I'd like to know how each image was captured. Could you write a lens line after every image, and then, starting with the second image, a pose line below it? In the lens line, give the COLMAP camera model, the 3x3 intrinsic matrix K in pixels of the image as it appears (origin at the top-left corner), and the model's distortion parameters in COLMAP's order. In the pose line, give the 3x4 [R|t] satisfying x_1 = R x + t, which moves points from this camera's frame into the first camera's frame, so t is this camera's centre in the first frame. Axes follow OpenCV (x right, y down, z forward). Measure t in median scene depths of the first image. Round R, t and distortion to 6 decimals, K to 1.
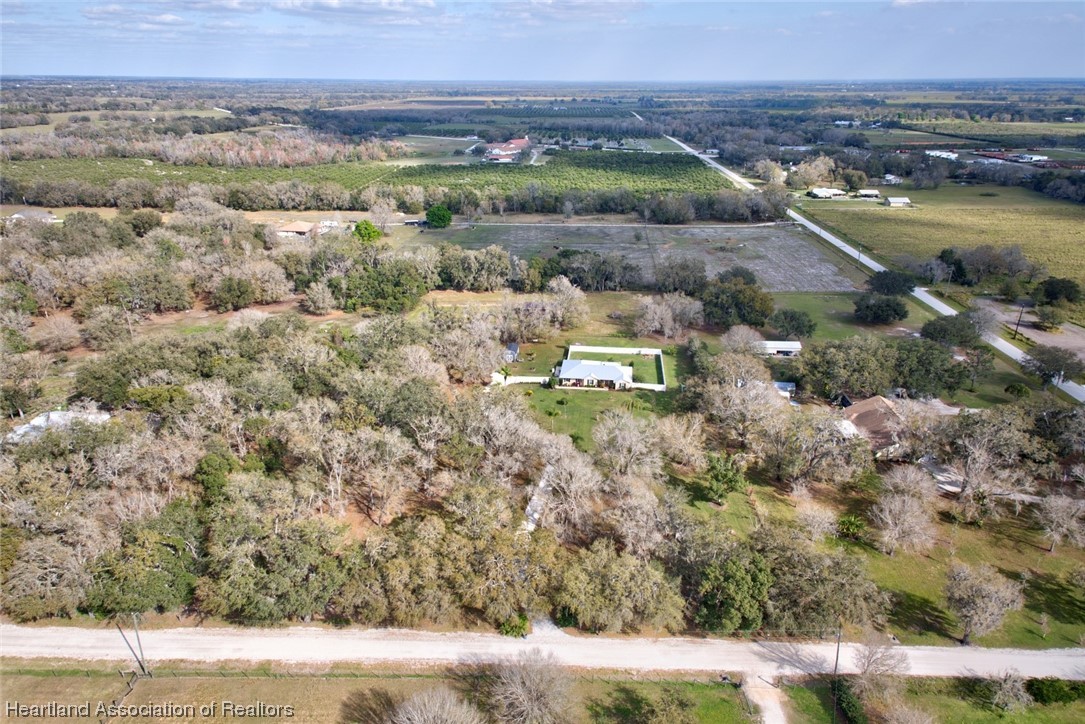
lens RADIAL K [[711.7, 0, 545.8], [0, 711.7, 359.4], [0, 0, 1]] dist [0.055447, -0.032334]
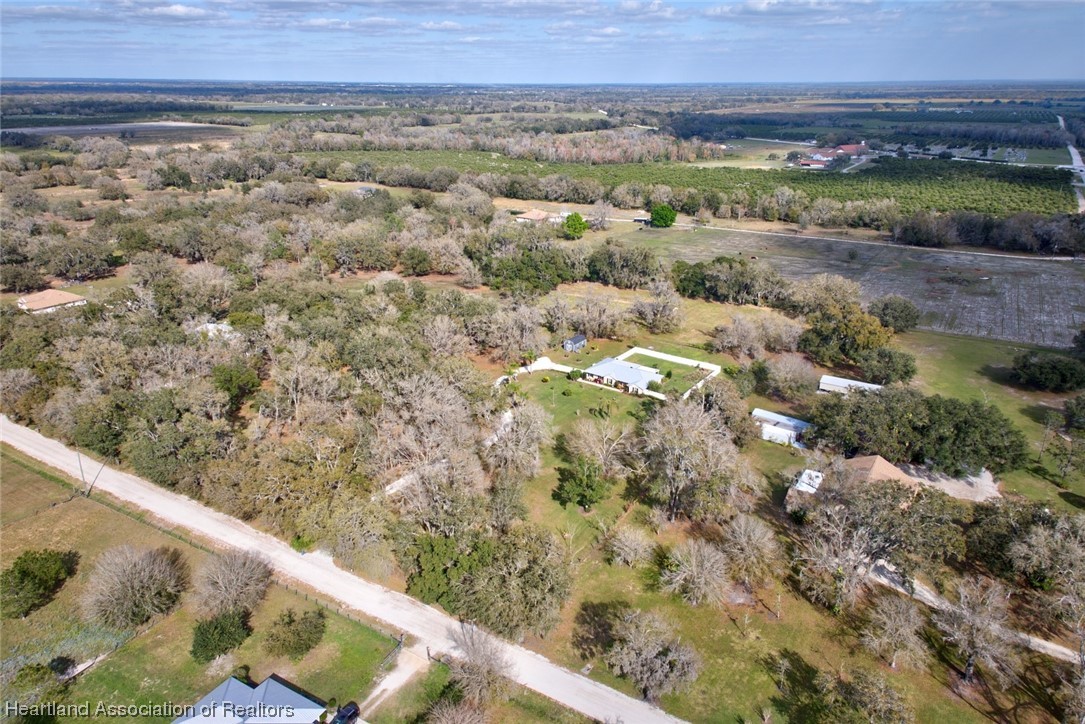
lens RADIAL K [[711.7, 0, 545.8], [0, 711.7, 359.4], [0, 0, 1]] dist [0.055447, -0.032334]
pose [[0.867321, 0.175988, -0.465599, 0.231579], [-0.177891, 0.983226, 0.040265, -0.011763], [0.464875, 0.047903, 0.884080, 0.036962]]
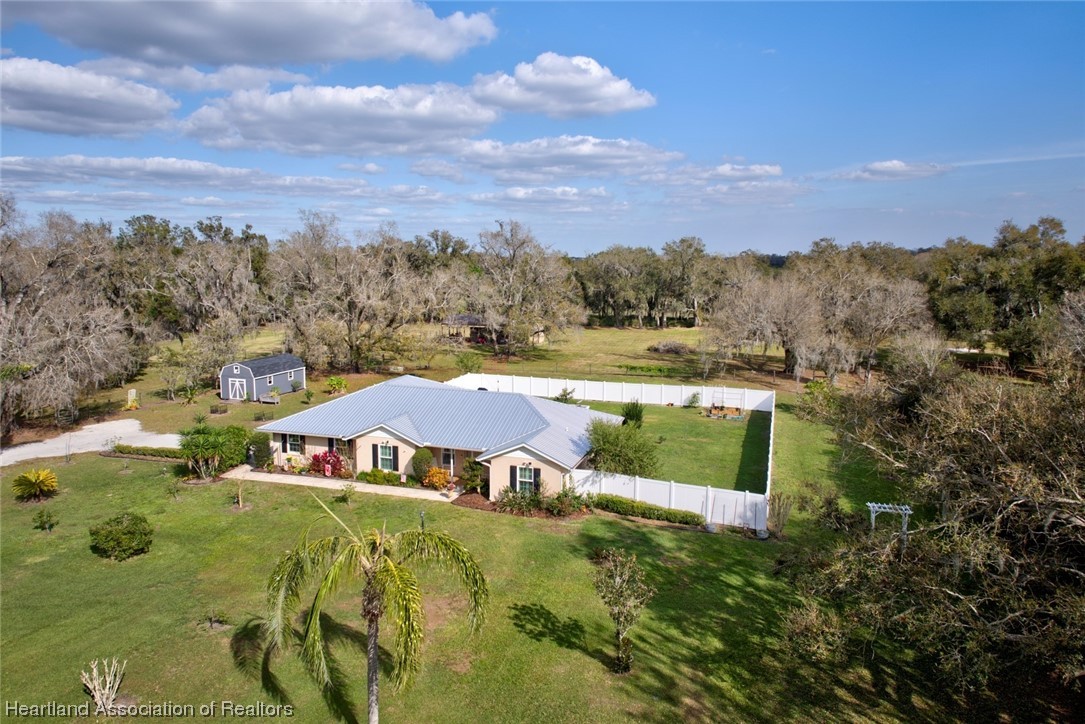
lens RADIAL K [[711.7, 0, 545.8], [0, 711.7, 359.4], [0, 0, 1]] dist [0.055447, -0.032334]
pose [[0.975800, 0.027284, -0.216956, 0.078267], [-0.076980, 0.971533, -0.224050, 0.024319], [0.204667, 0.235330, 0.950122, 0.420224]]
